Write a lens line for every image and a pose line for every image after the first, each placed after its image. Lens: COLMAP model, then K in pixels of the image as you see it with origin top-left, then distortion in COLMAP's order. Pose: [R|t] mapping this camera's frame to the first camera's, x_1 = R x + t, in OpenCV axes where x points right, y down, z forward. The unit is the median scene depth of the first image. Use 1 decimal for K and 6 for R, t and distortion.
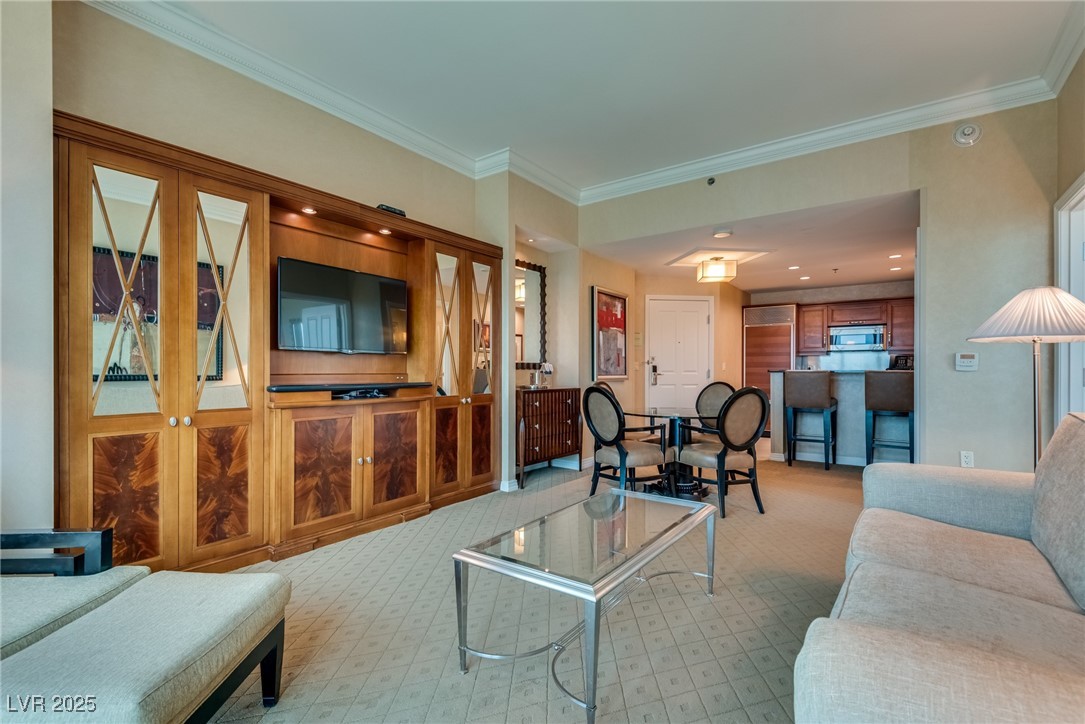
lens RADIAL K [[494.2, 0, 539.1], [0, 494.2, 382.0], [0, 0, 1]] dist [0.029771, -0.014119]
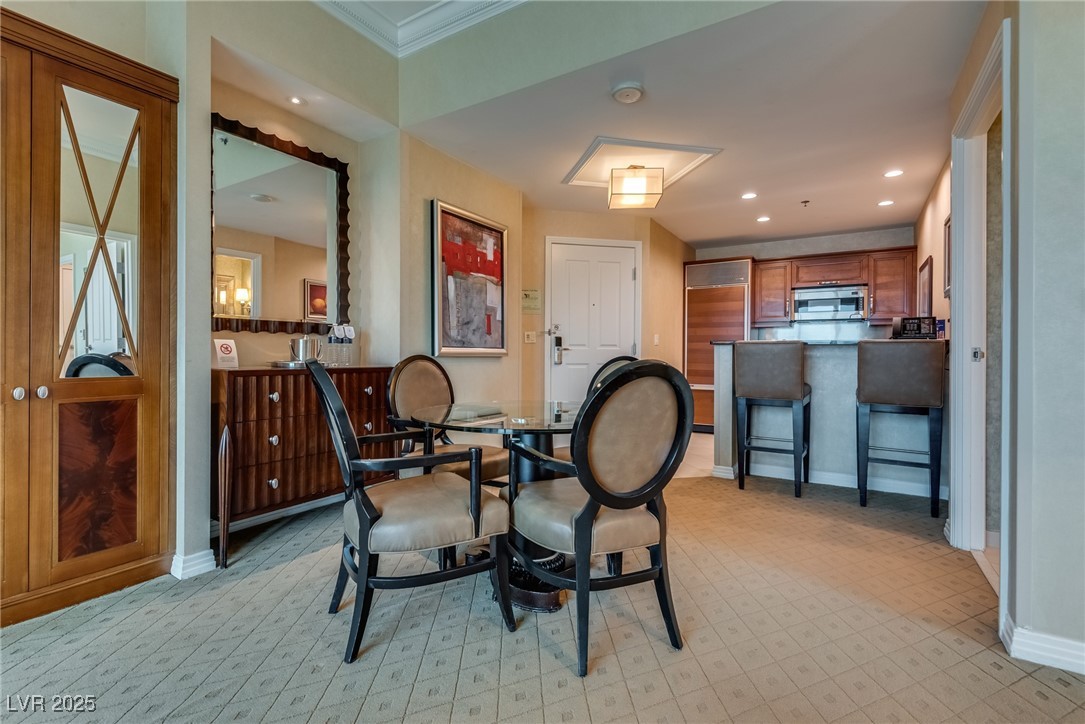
lens RADIAL K [[490.5, 0, 542.4], [0, 490.5, 366.6], [0, 0, 1]] dist [0.032399, -0.019010]
pose [[0.997036, 0.002332, 0.076905, 0.193177], [-0.002570, 0.999992, 0.002987, 0.008615], [-0.076898, -0.003176, 0.997034, 0.375318]]
